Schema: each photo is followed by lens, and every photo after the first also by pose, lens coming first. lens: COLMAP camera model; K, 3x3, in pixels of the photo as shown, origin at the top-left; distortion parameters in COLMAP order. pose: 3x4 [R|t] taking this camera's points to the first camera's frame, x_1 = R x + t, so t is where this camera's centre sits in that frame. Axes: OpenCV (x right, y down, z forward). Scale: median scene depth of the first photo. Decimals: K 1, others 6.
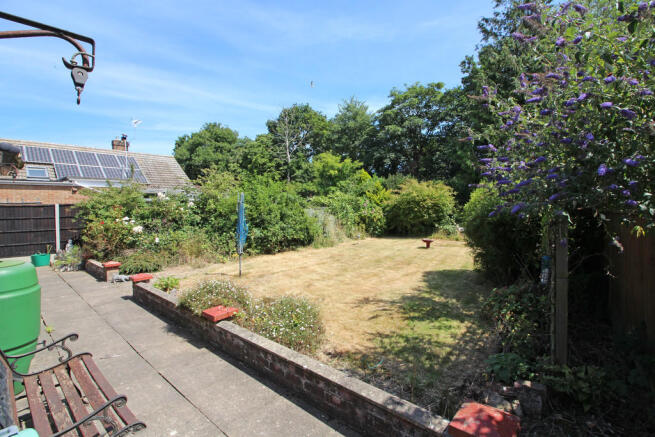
lens RADIAL K [[303.2, 0, 336.3], [0, 303.2, 207.6], [0, 0, 1]] dist [-0.011832, -0.000851]
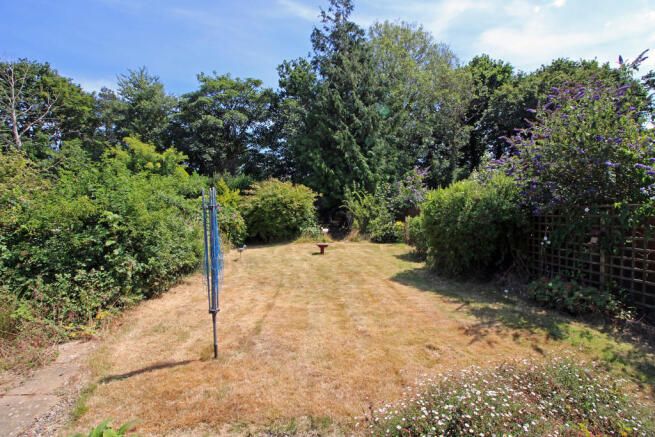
lens RADIAL K [[303.2, 0, 336.3], [0, 303.2, 207.6], [0, 0, 1]] dist [-0.011832, -0.000851]
pose [[0.740759, -0.021370, 0.671431, -0.135948], [0.027656, 0.999617, 0.001304, -0.002941], [-0.671202, 0.017604, 0.741066, 0.137164]]
